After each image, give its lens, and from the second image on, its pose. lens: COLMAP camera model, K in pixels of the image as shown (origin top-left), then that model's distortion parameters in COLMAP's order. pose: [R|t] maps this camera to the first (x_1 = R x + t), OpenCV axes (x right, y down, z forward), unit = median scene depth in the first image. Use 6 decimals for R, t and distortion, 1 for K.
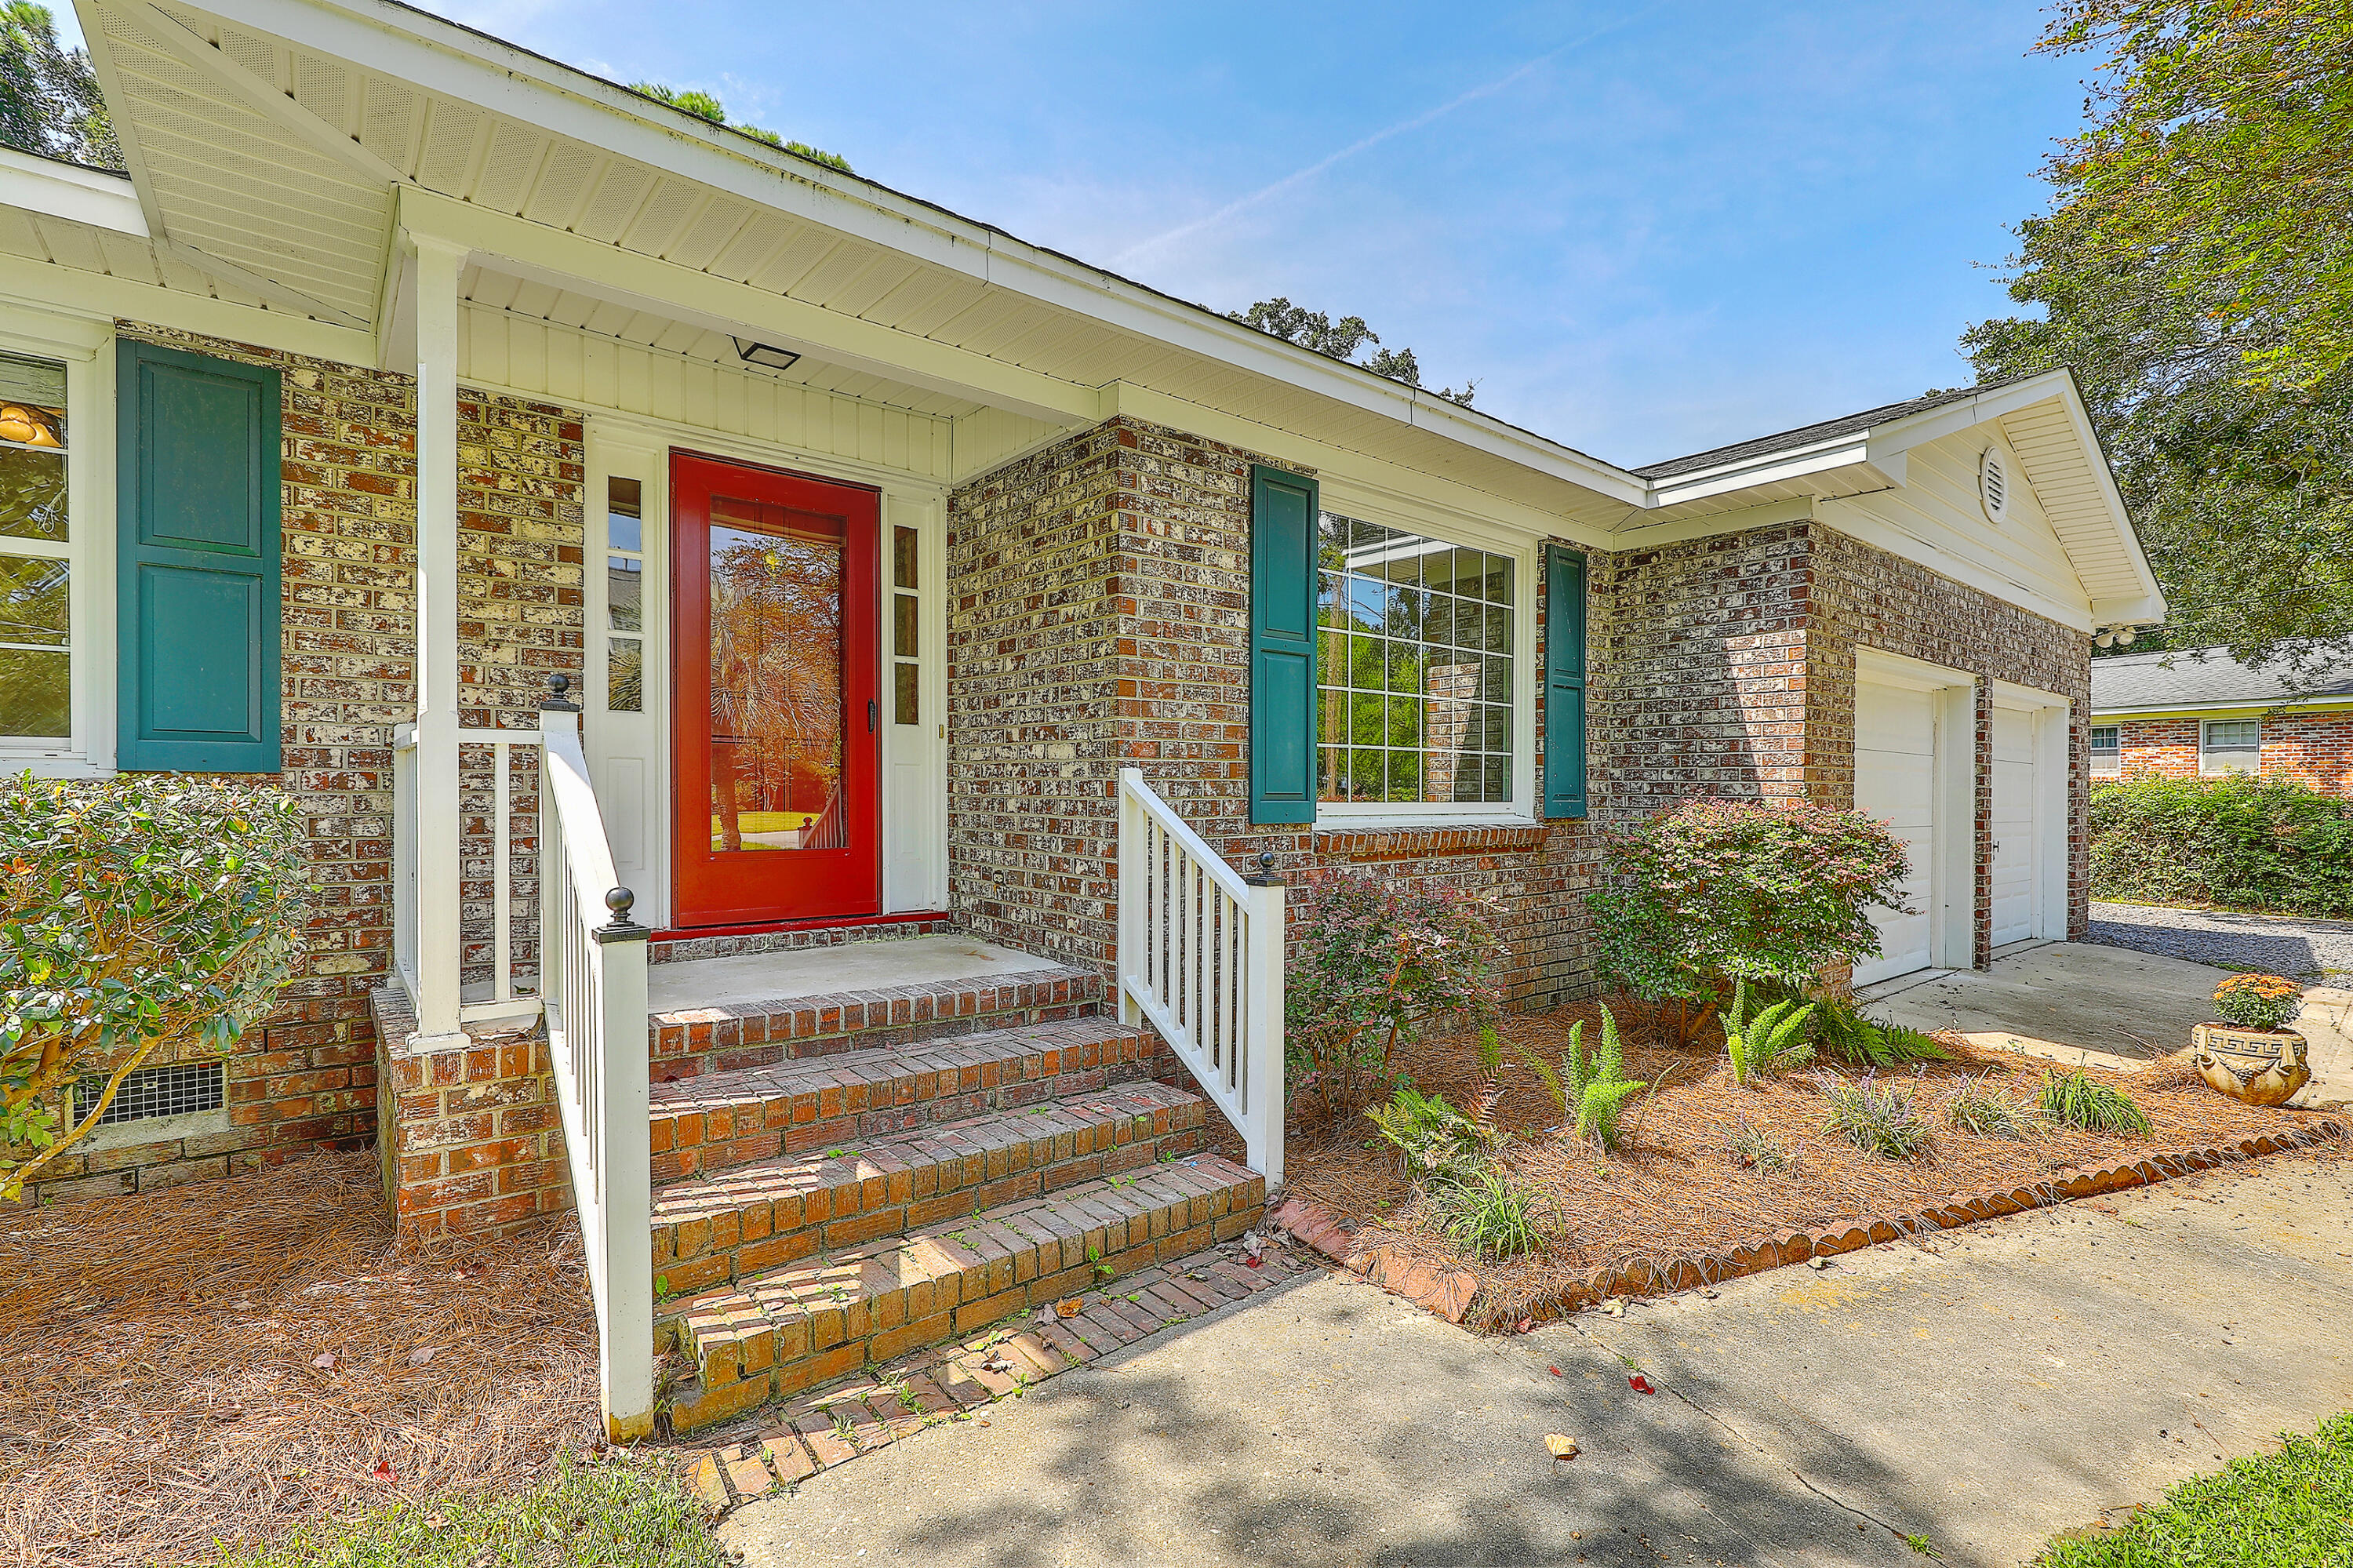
lens RADIAL K [[1058.9, 0, 1189.2], [0, 1058.9, 803.1], [0, 0, 1]] dist [-0.001042, 0.000492]
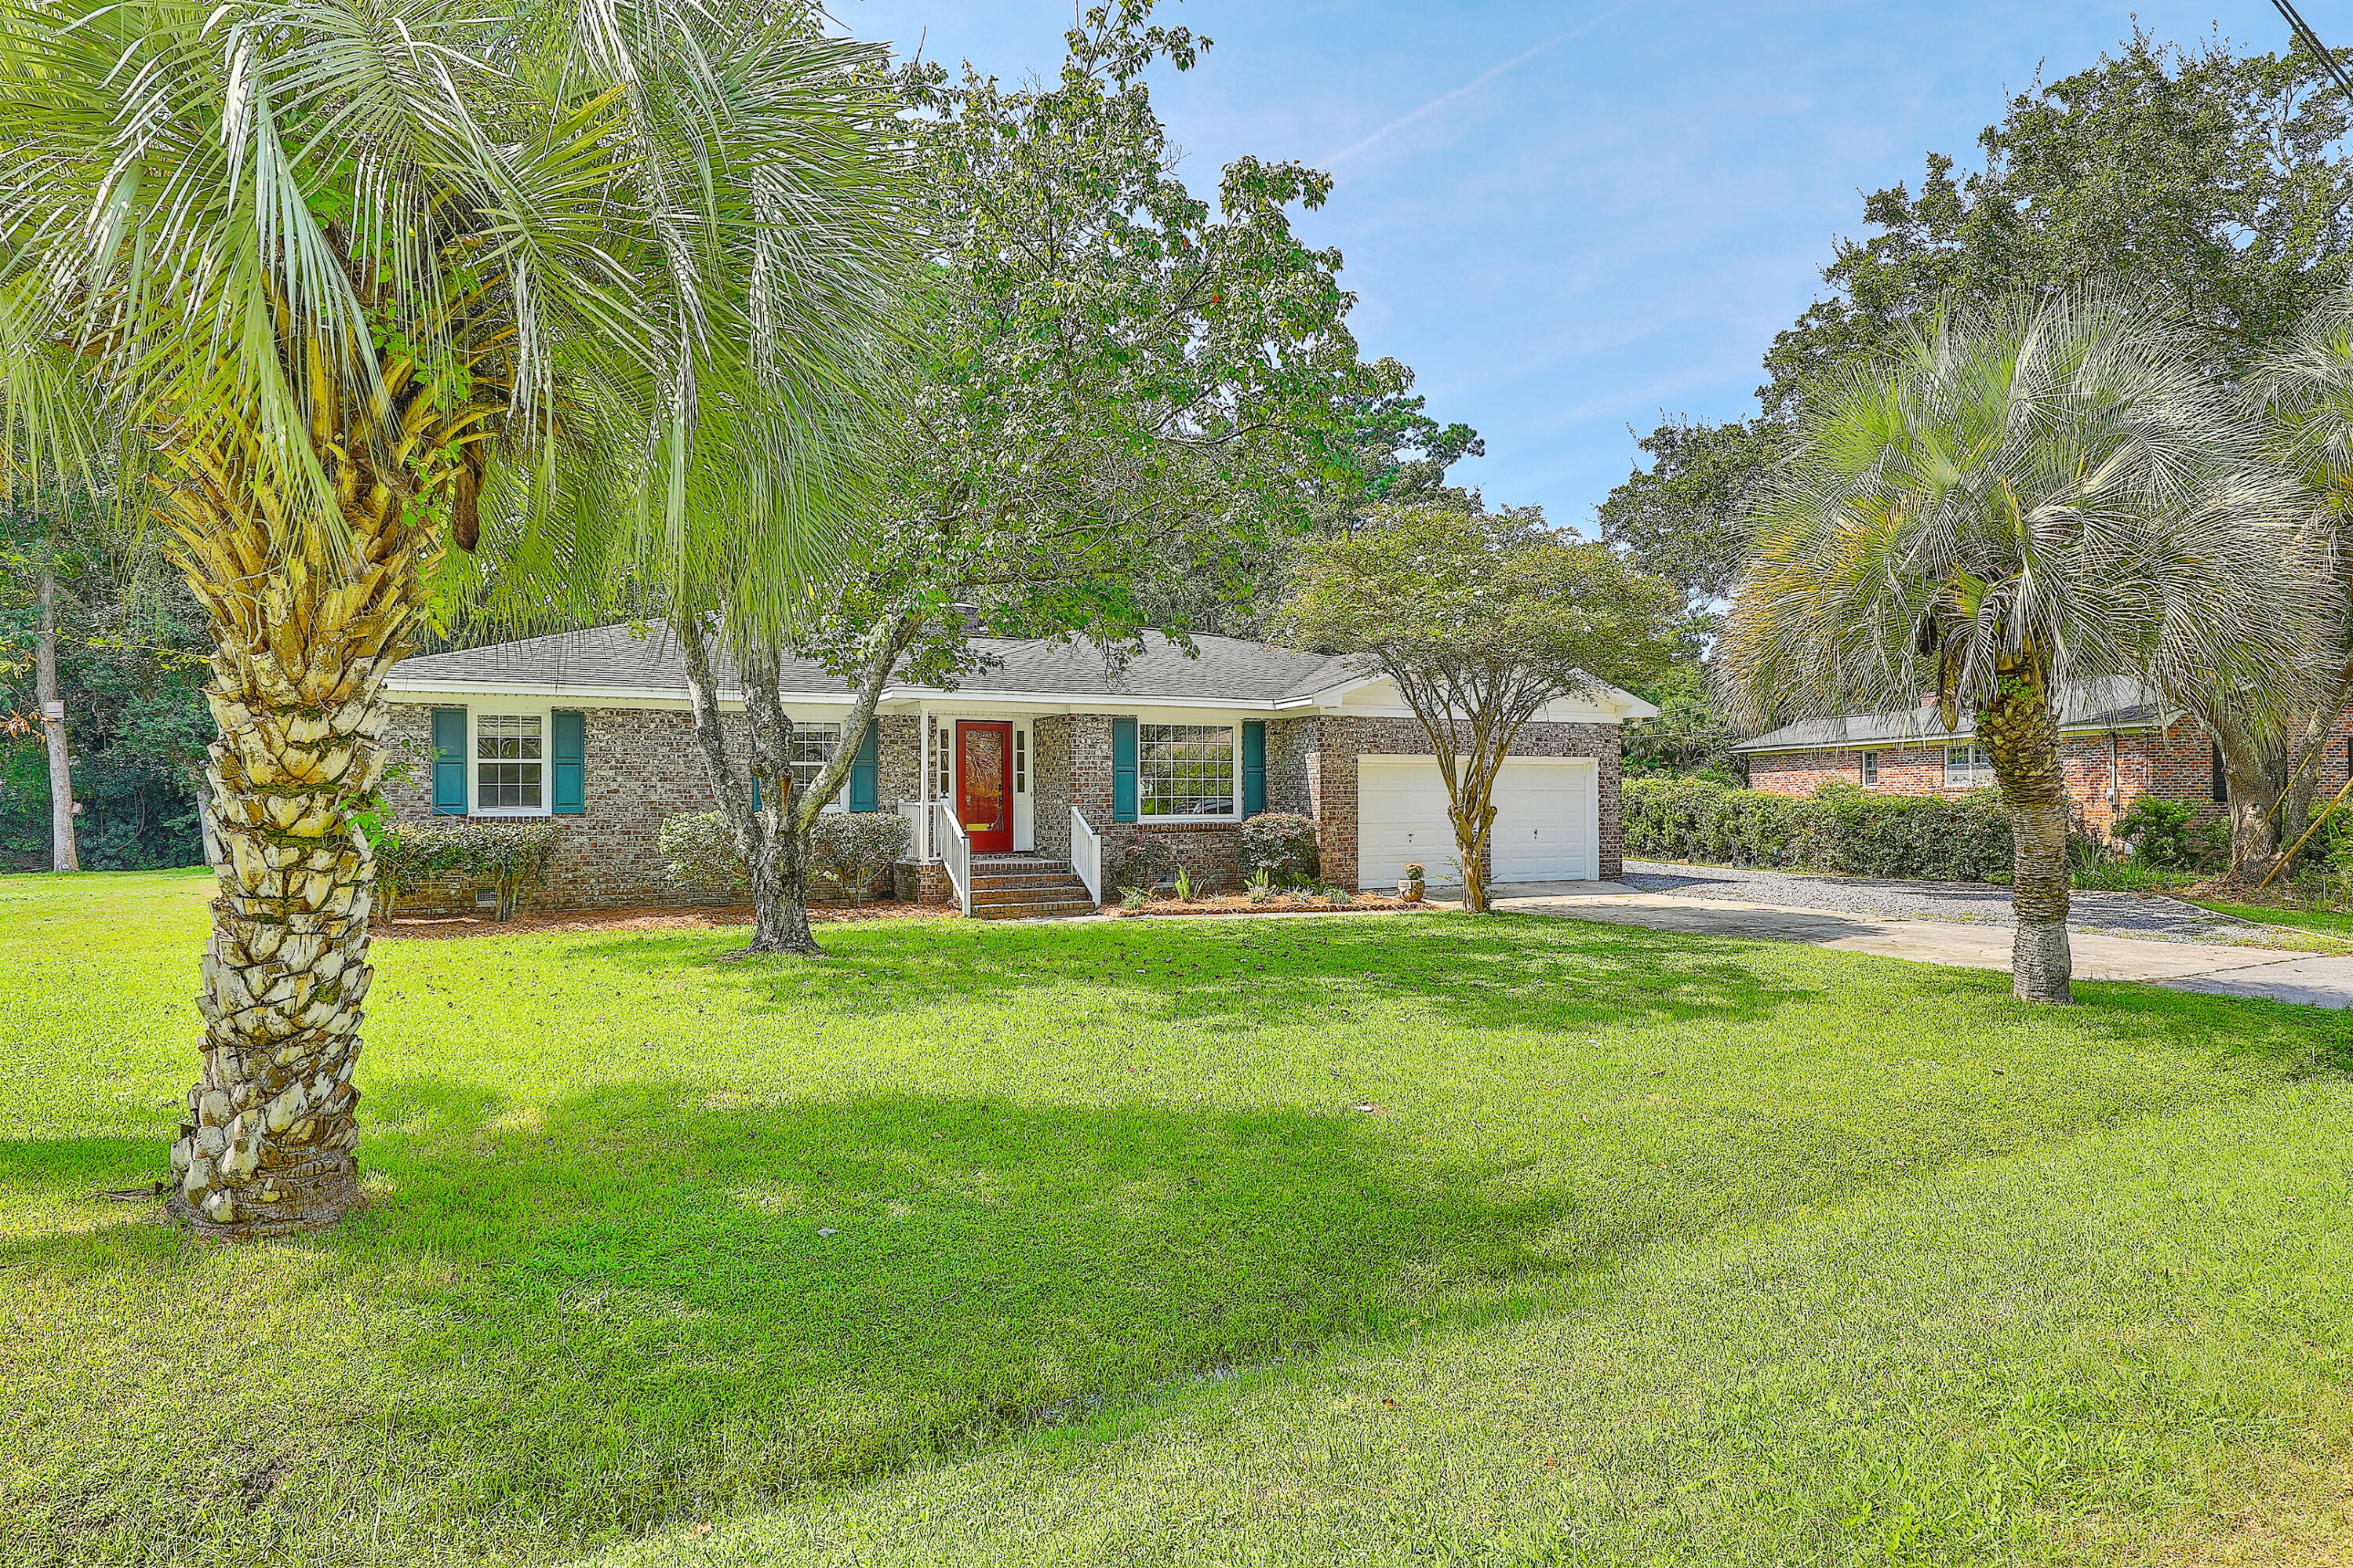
lens RADIAL K [[1058.9, 0, 1171.9], [0, 1058.9, 780.3], [0, 0, 1]] dist [-0.001042, 0.000492]
pose [[0.986440, -0.019522, -0.162957, 0.736163], [0.013783, 0.999247, -0.036275, 0.012264], [0.163542, 0.033537, 0.985966, -2.173427]]
